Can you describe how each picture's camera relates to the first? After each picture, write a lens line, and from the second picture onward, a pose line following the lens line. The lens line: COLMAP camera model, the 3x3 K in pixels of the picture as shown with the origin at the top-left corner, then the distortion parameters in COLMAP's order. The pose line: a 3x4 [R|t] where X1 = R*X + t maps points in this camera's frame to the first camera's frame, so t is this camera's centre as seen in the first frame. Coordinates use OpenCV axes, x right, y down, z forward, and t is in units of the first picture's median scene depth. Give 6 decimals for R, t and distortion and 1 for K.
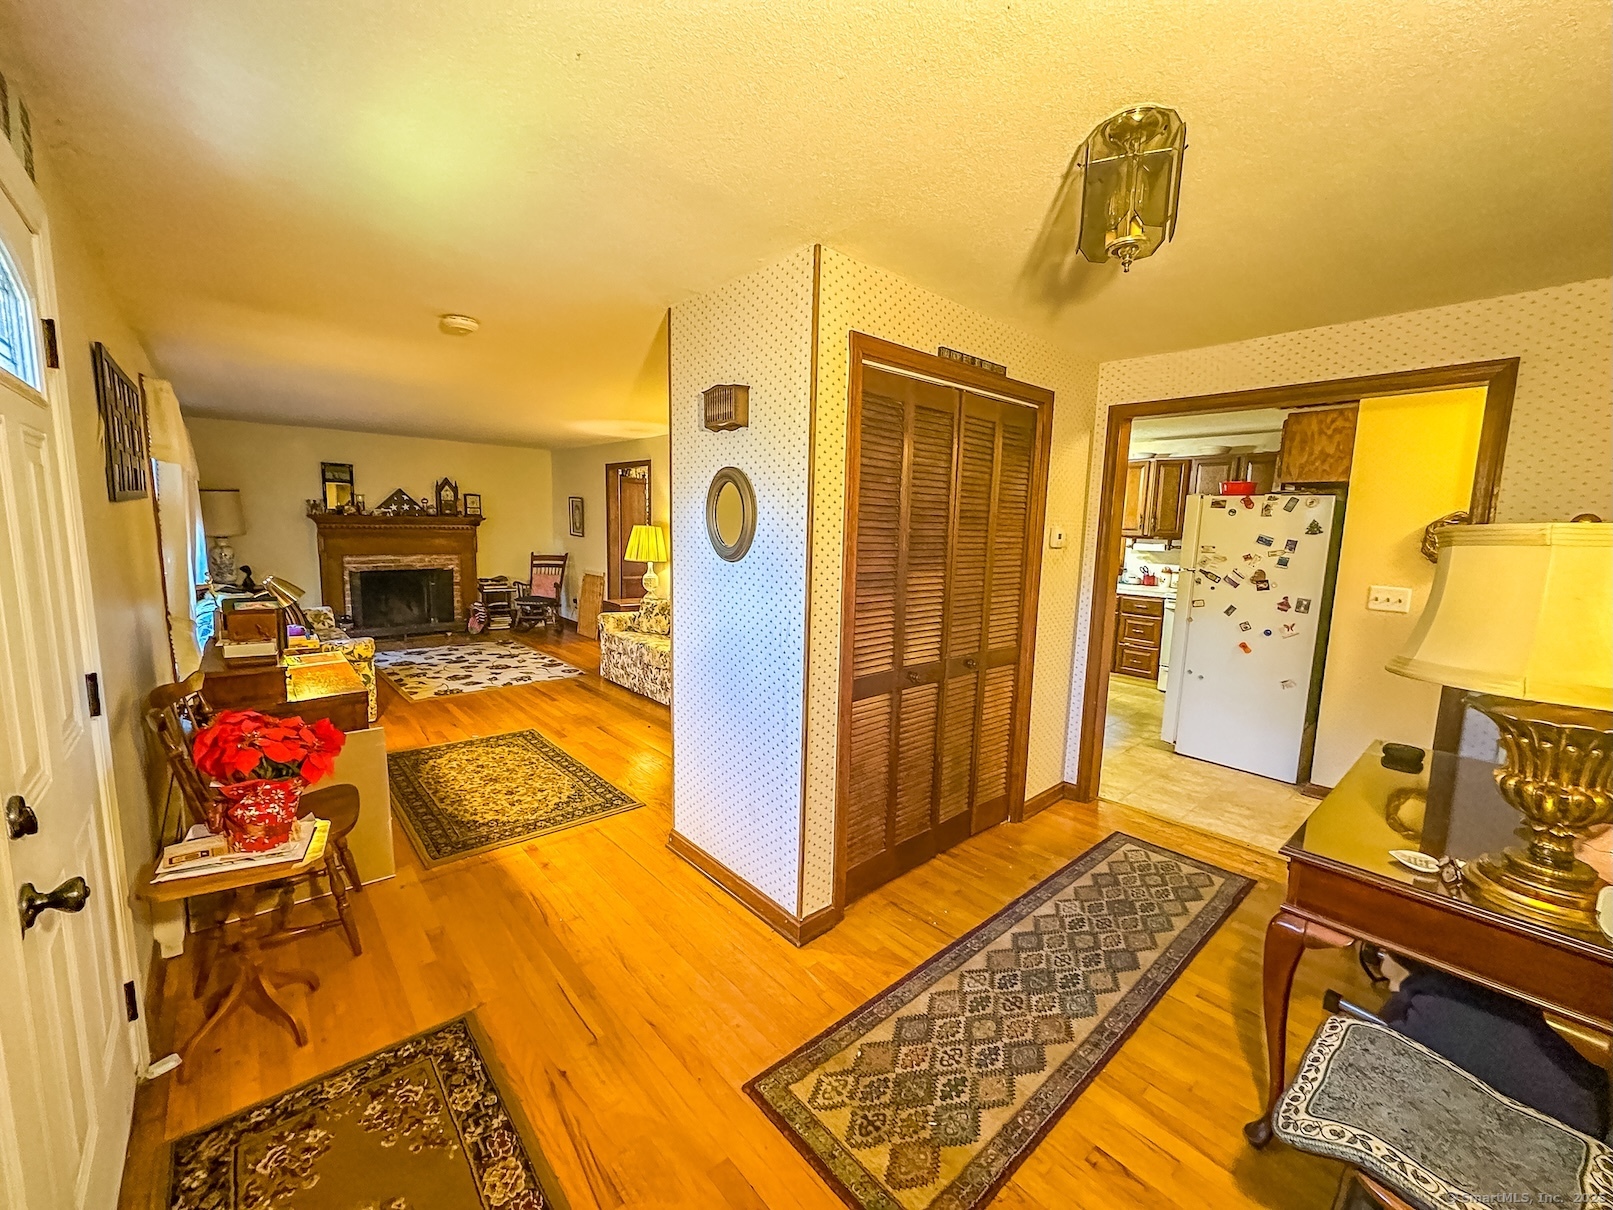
lens RADIAL K [[651.9, 0, 805.8], [0, 651.9, 605.2], [0, 0, 1]] dist [0.000272, 0.000776]
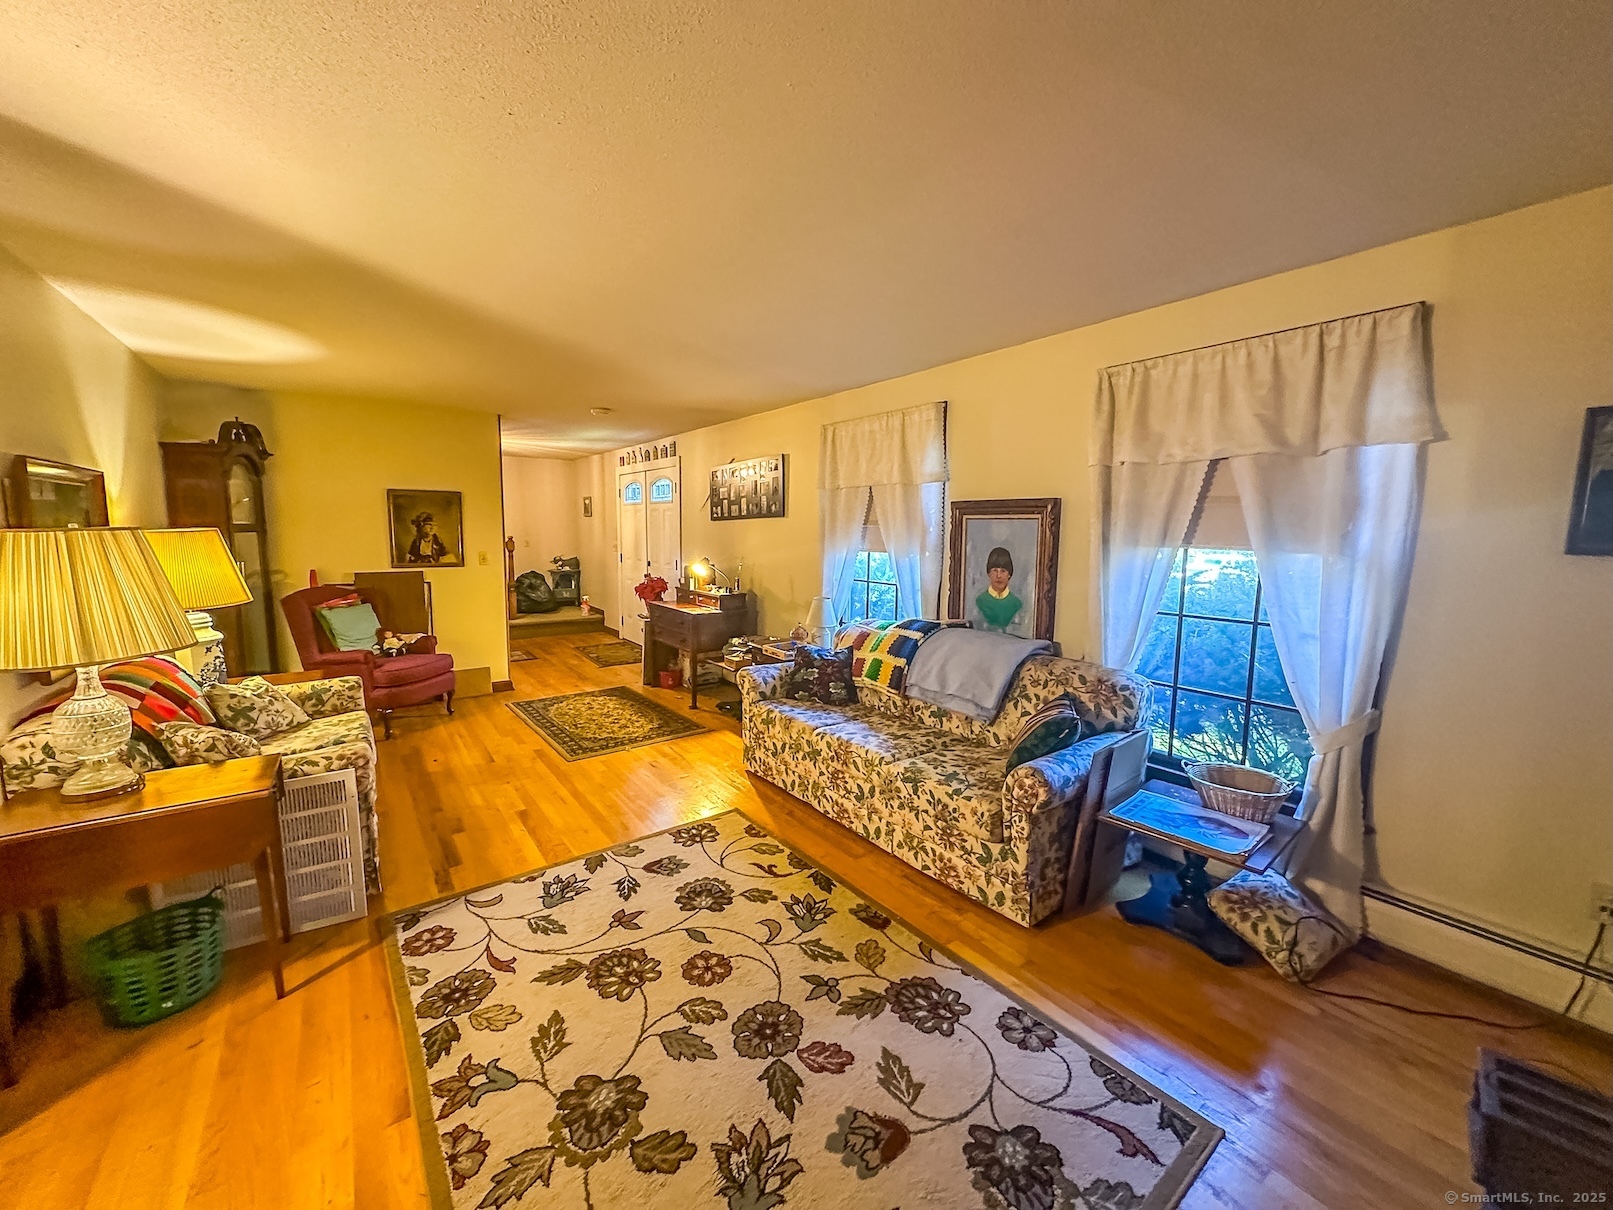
lens RADIAL K [[651.9, 0, 802.8], [0, 651.9, 605.4], [0, 0, 1]] dist [0.000272, 0.000776]
pose [[-0.996035, -0.041886, 0.078479, -0.834901], [-0.021165, 0.968458, 0.248276, -0.246822], [-0.086403, 0.245630, -0.965505, 1.871774]]
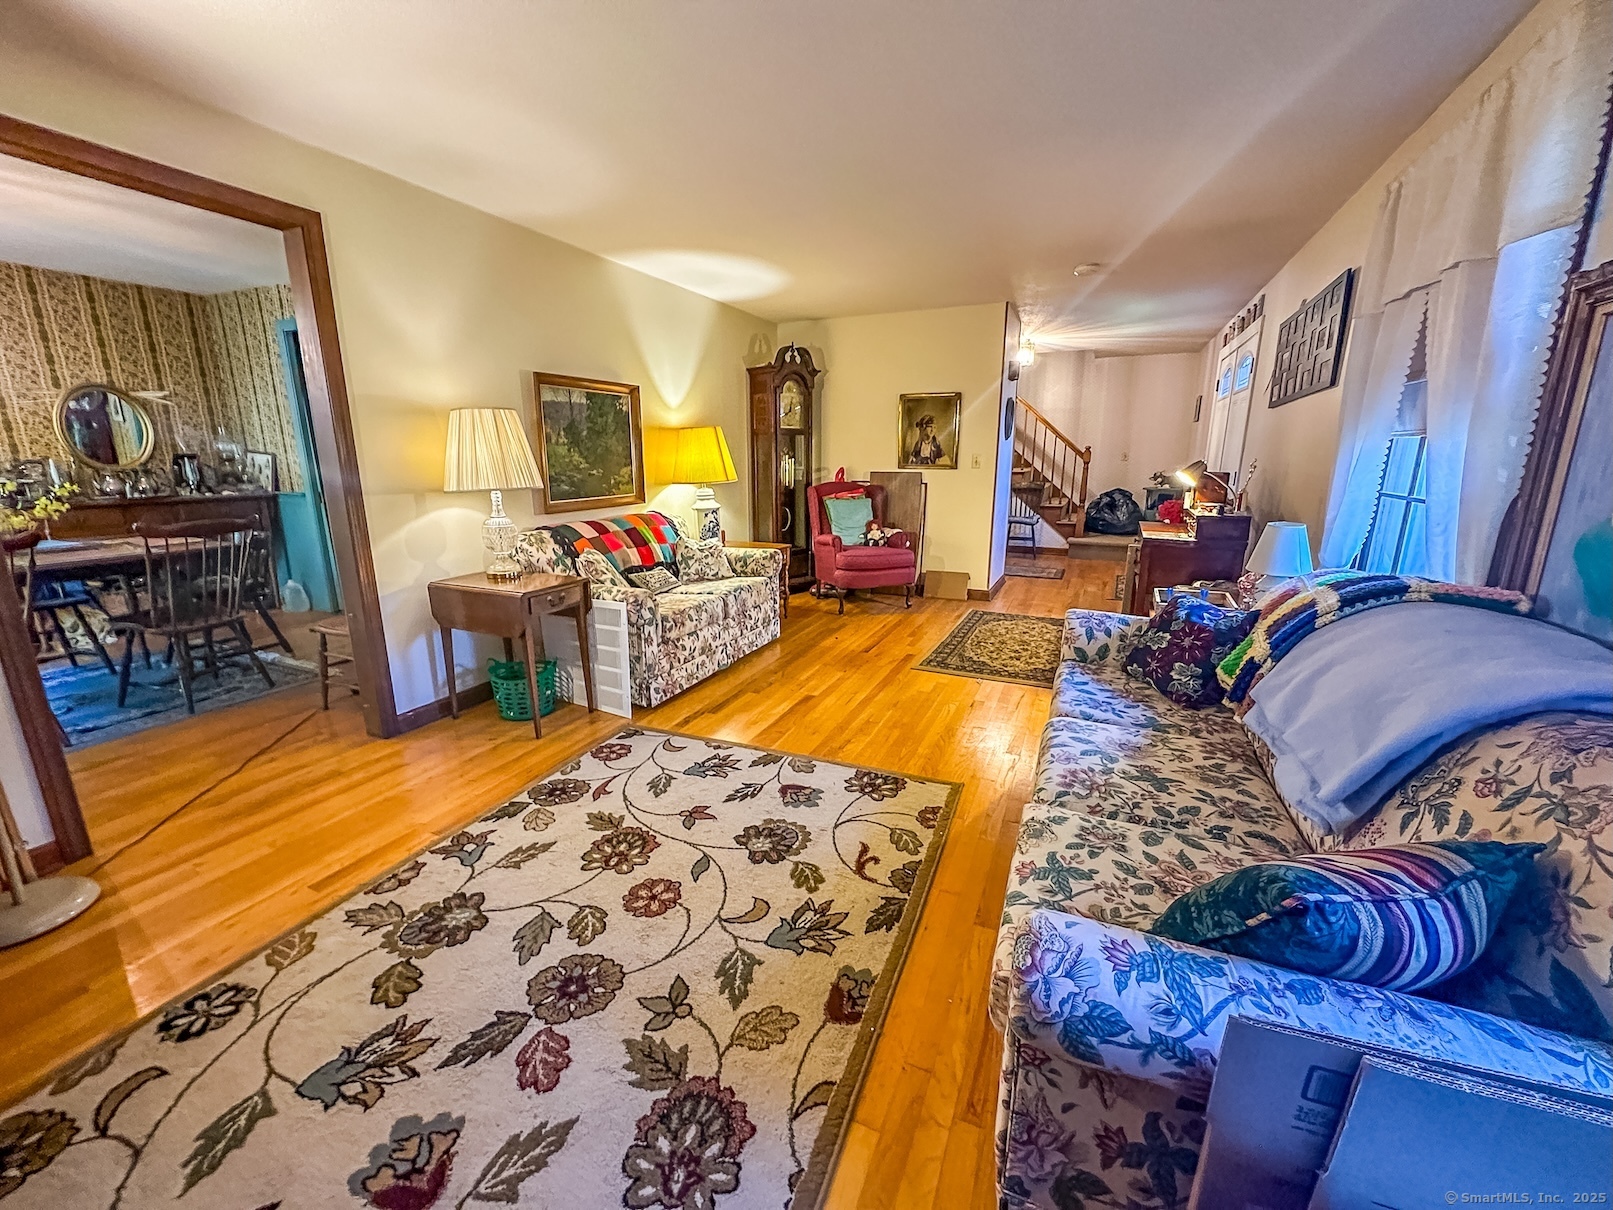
lens RADIAL K [[651.9, 0, 838.8], [0, 651.9, 602.6], [0, 0, 1]] dist [0.000272, 0.000776]
pose [[-0.425390, -0.222214, 0.877305, -1.138114], [0.111245, 0.949197, 0.294365, -0.149459], [-0.898147, 0.222815, -0.379059, 1.457397]]
